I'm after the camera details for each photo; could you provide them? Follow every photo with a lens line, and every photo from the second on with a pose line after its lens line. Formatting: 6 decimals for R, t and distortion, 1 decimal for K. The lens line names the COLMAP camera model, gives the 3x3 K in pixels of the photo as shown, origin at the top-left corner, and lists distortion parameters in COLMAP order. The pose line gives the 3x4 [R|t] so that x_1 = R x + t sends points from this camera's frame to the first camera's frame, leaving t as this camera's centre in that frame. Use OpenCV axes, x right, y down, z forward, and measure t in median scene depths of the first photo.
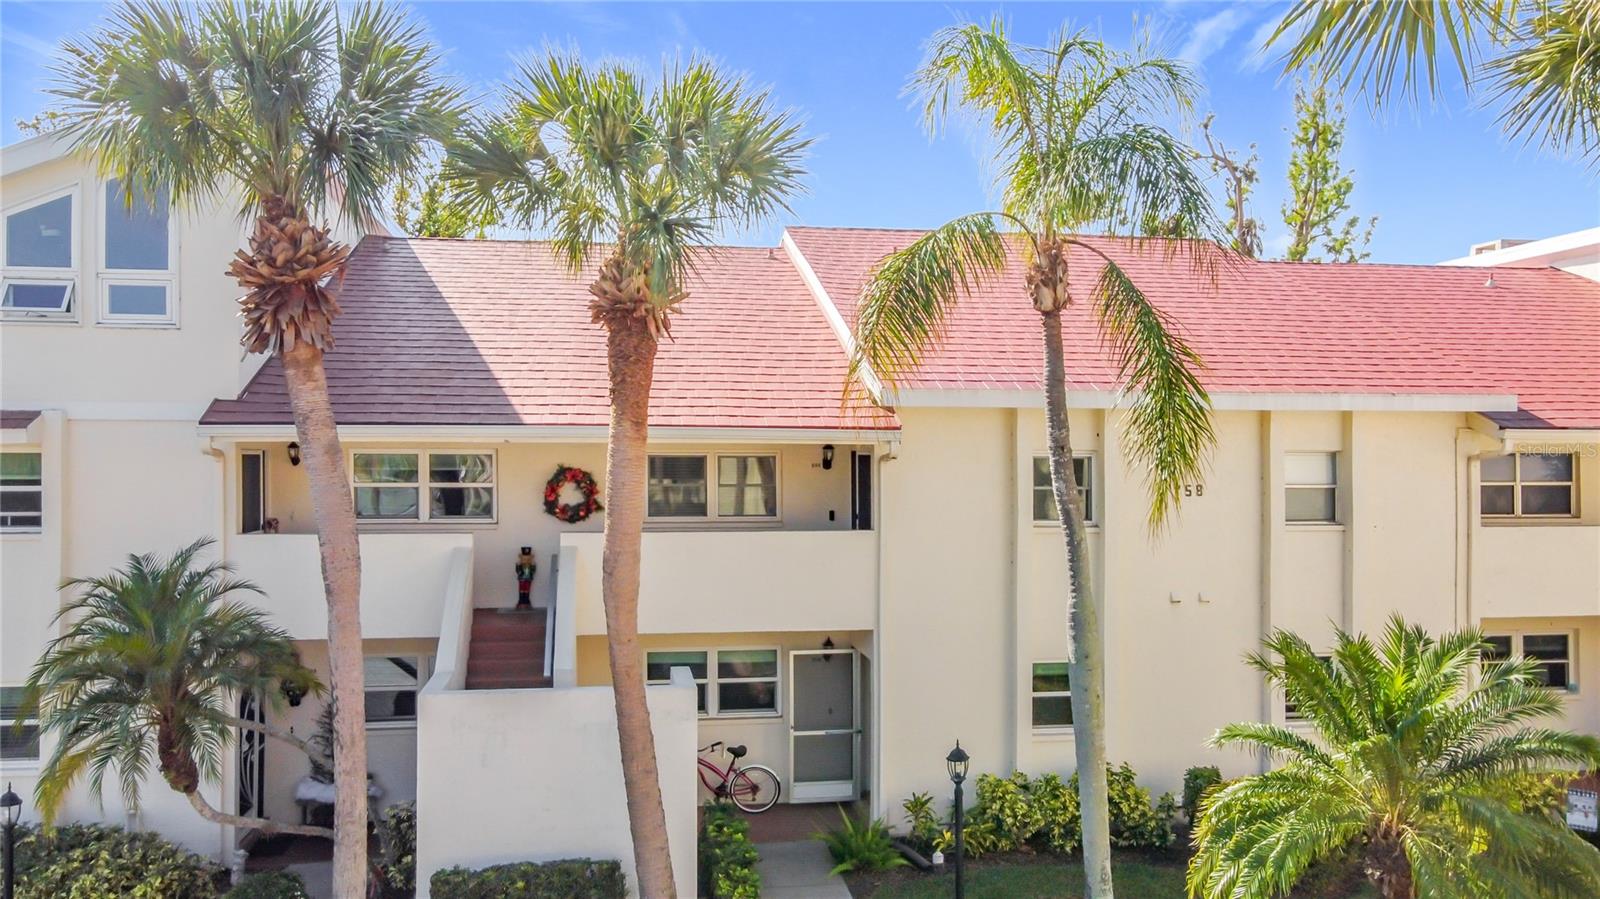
lens RADIAL K [[1206.4, 0, 799.3], [0, 1206.4, 478.1], [0, 0, 1]] dist [-0.007880, 0.006428]
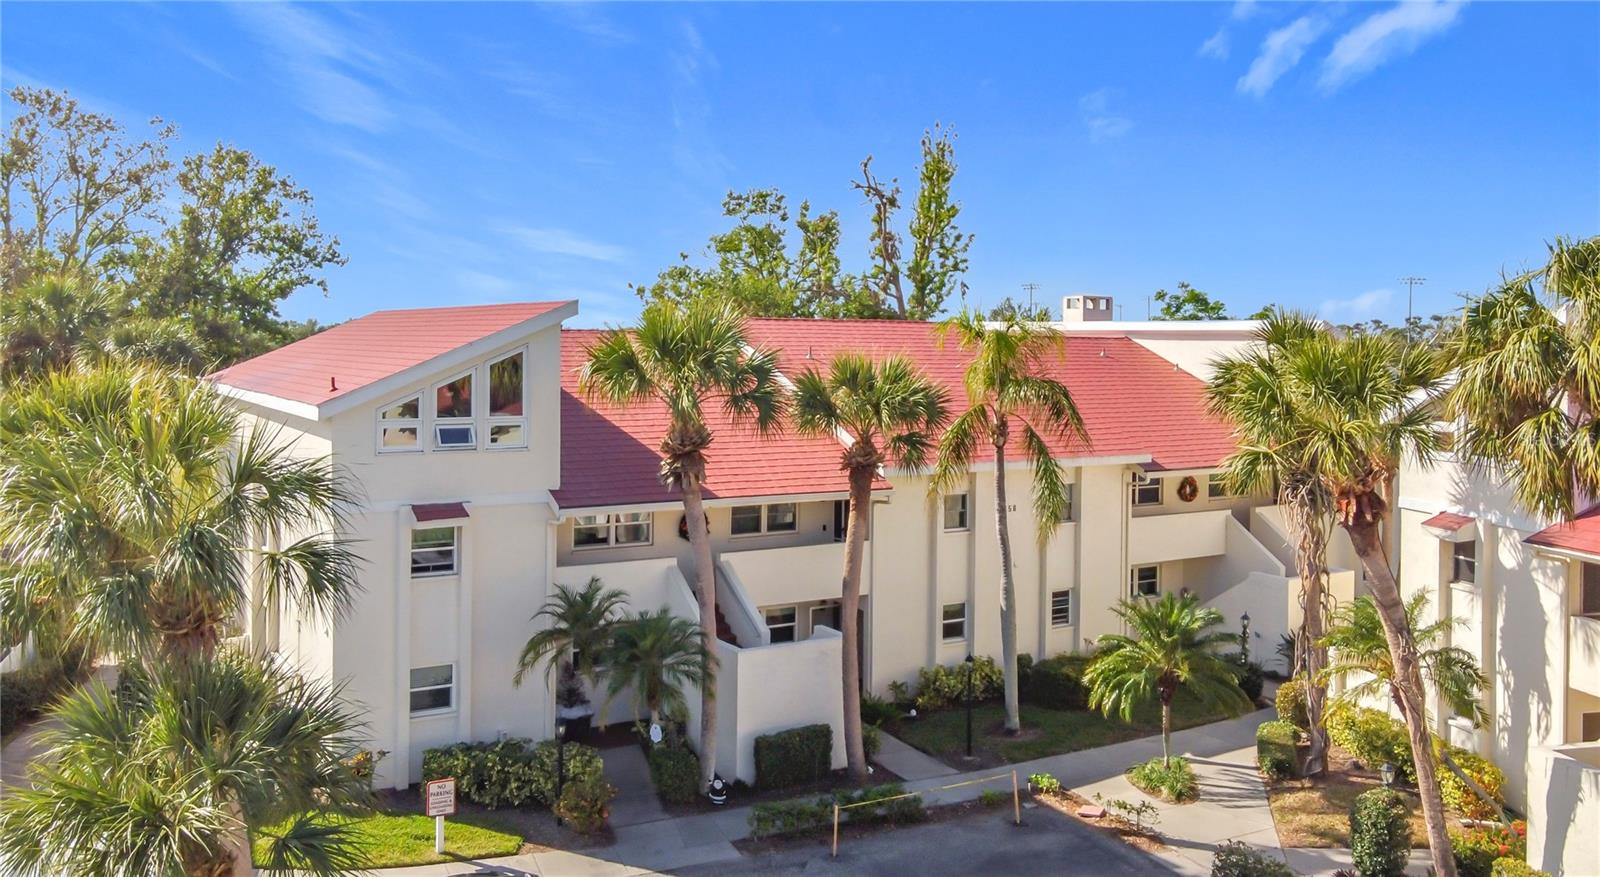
lens RADIAL K [[1299.6, 0, 799.9], [0, 1299.6, 352.8], [0, 0, 1]] dist [0.003877, -0.001504]
pose [[0.915441, 0.002397, 0.402444, -0.828202], [-0.003886, 0.999988, 0.002885, -0.245555], [-0.402433, -0.004205, 0.915440, -0.763358]]
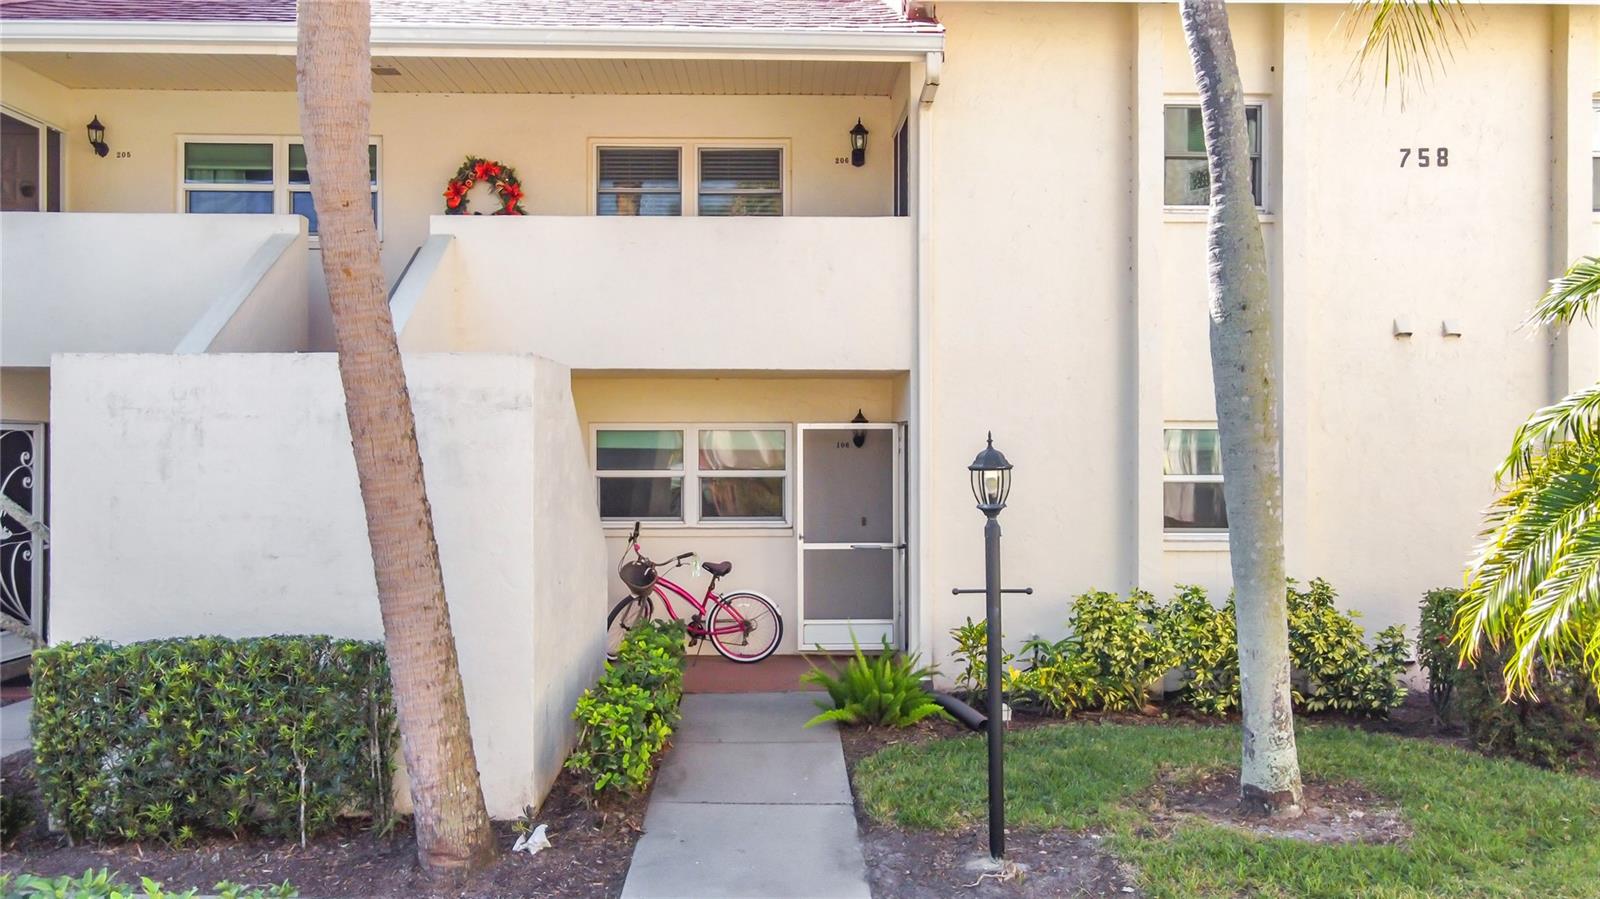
lens RADIAL K [[1234.8, 0, 800.0], [0, 1234.8, 453.6], [0, 0, 1]] dist [0.002651, 0.001418]
pose [[0.991039, -0.002217, -0.133556, 0.091743], [0.002187, 0.999998, -0.000368, 0.171399], [0.133557, 0.000072, 0.991041, 0.337543]]
